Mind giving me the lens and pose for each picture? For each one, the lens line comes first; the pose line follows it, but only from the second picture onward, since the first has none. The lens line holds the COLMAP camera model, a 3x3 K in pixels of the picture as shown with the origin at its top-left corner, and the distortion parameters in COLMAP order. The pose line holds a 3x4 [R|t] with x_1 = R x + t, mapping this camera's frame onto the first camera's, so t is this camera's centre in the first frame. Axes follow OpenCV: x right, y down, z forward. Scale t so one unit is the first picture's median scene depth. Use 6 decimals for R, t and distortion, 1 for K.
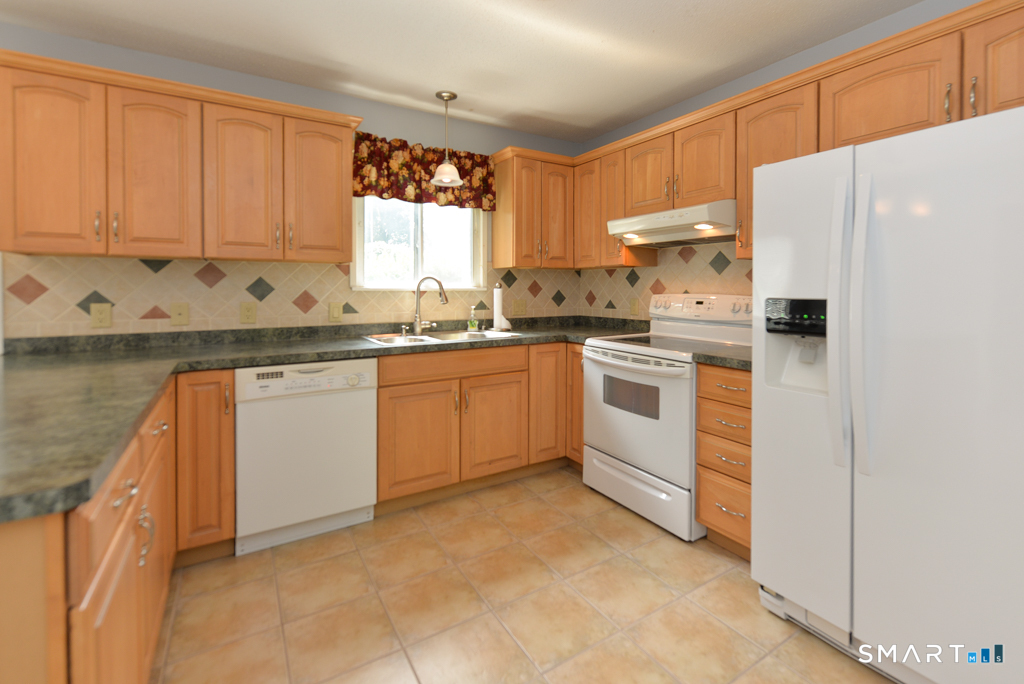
lens RADIAL K [[443.3, 0, 507.7], [0, 443.3, 295.3], [0, 0, 1]] dist [-0.011435, -0.000150]
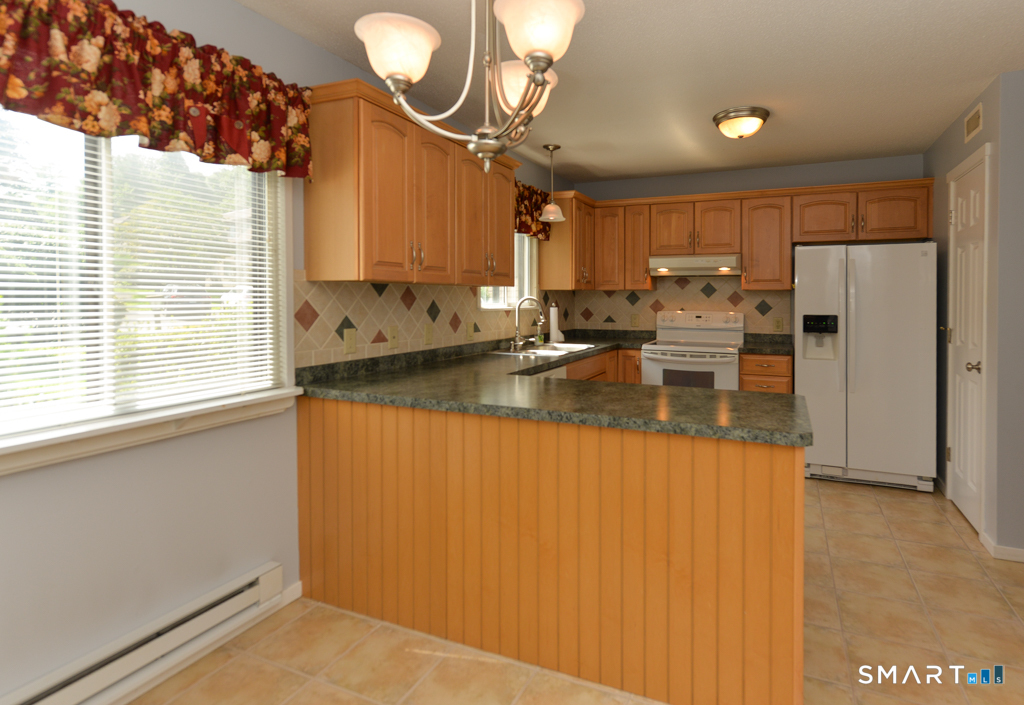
lens RADIAL K [[567.0, 0, 514.8], [0, 567.0, 305.0], [0, 0, 1]] dist [-0.001881, -0.000936]
pose [[0.823782, -0.005681, 0.566878, -1.278090], [0.007417, 0.999972, -0.000757, -0.029172], [-0.566858, 0.004828, 0.823801, -0.238139]]
